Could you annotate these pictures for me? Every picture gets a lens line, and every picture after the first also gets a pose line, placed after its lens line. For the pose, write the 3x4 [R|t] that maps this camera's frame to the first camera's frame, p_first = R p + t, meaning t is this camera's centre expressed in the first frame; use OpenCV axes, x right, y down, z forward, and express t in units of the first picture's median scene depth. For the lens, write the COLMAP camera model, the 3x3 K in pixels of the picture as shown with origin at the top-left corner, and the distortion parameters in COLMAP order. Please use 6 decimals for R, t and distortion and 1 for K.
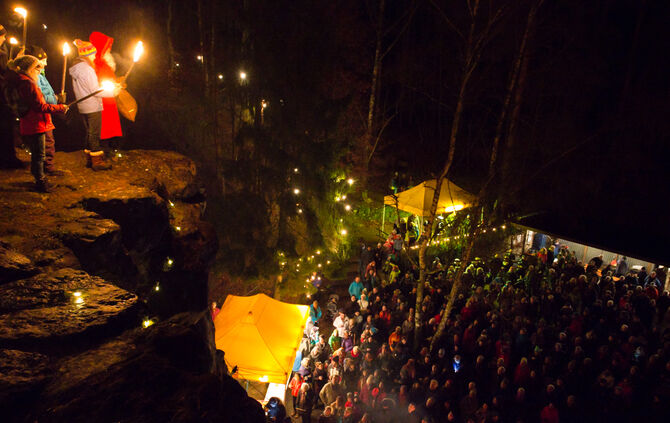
lens RADIAL K [[582.2, 0, 335.0], [0, 582.2, 211.5], [0, 0, 1]] dist [-0.002551, -0.001285]
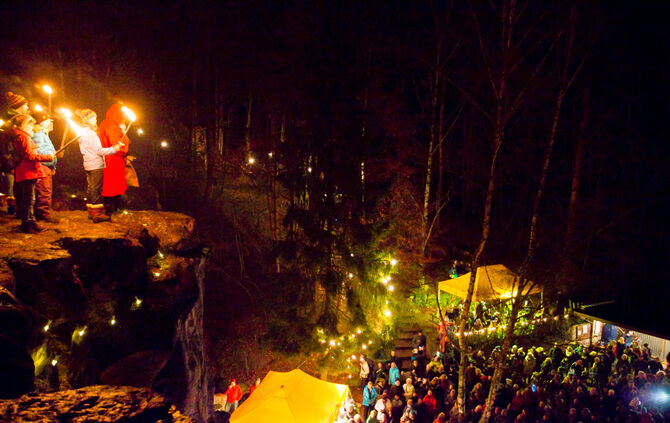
lens RADIAL K [[559.0, 0, 335.0], [0, 559.0, 211.5], [0, 0, 1]] dist [0.005343, 0.001380]
pose [[0.986519, -0.008344, -0.163435, 0.093177], [-0.020673, 0.984345, -0.175036, 0.037441], [0.162337, 0.176055, 0.970902, 0.015239]]
